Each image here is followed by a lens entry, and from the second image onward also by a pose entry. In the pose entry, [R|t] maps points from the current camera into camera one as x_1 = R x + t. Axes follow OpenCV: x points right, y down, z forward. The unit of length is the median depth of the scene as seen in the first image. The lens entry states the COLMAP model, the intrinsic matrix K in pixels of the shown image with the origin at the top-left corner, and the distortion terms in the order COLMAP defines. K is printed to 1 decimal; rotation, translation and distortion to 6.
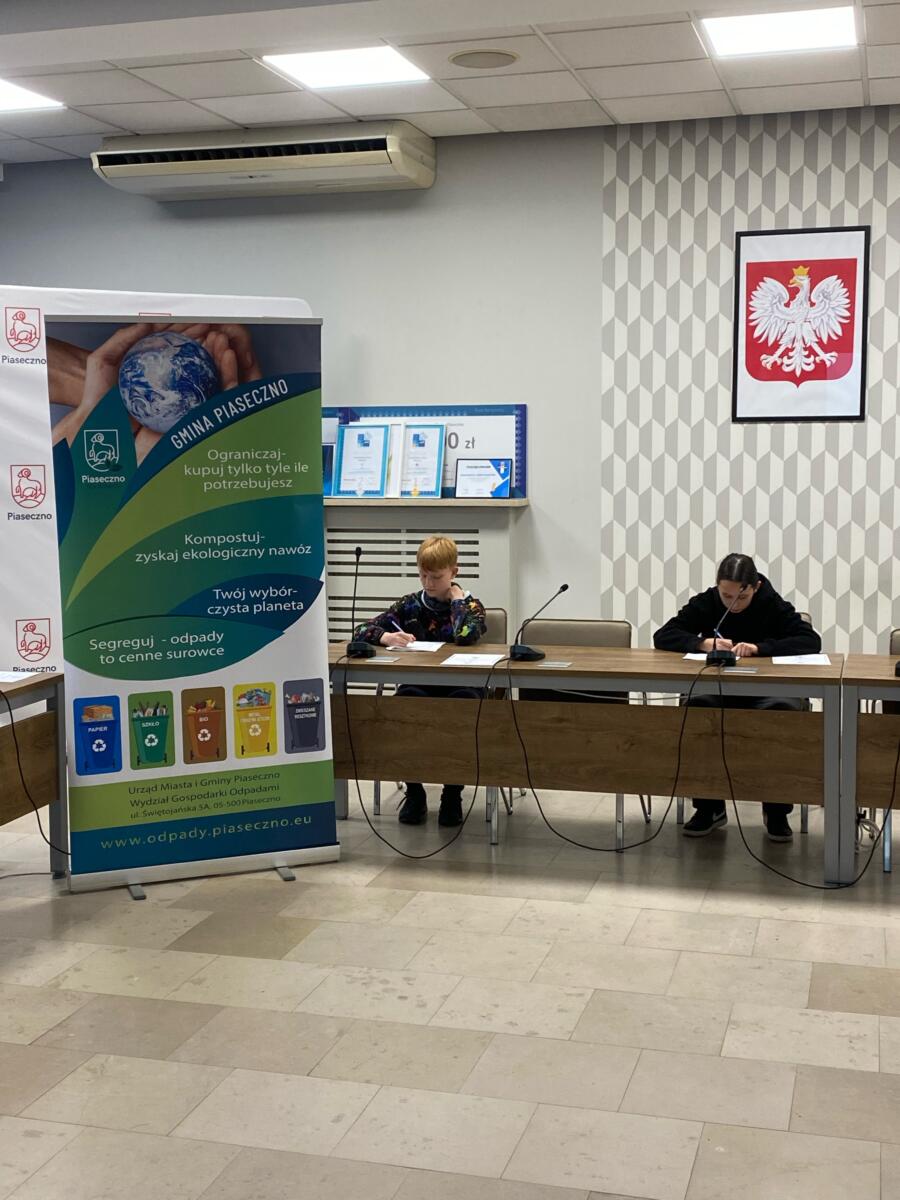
lens RADIAL K [[1517.6, 0, 423.5], [0, 1517.6, 599.9], [0, 0, 1]] dist [0.213086, -0.762391]
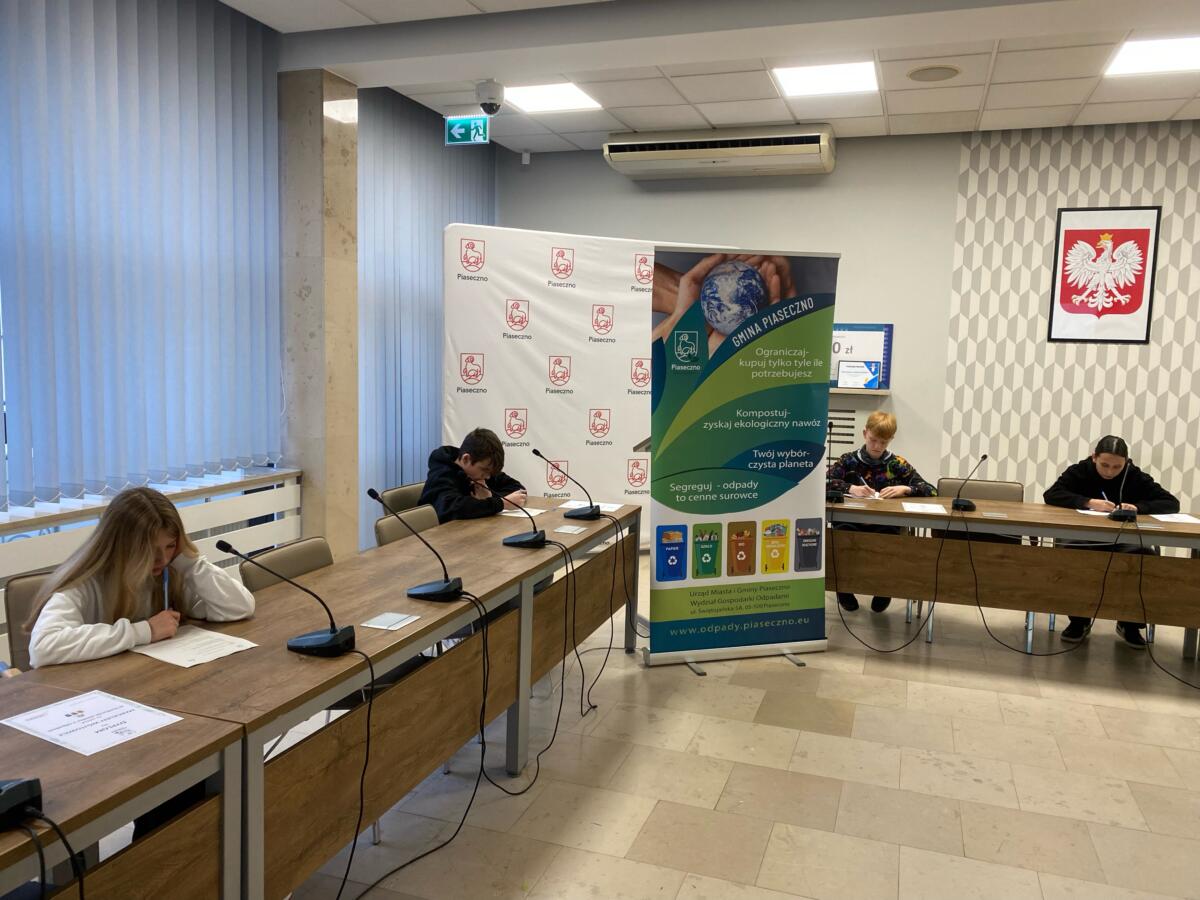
lens RADIAL K [[919.5, 0, 600.0], [0, 919.5, 450.0], [0, 0, 1]] dist [0.073345, -0.107469]
pose [[0.998364, 0.039091, -0.041739, -0.228787], [-0.038856, 0.999224, 0.006445, -0.006645], [0.041959, -0.004813, 0.999108, 0.160077]]
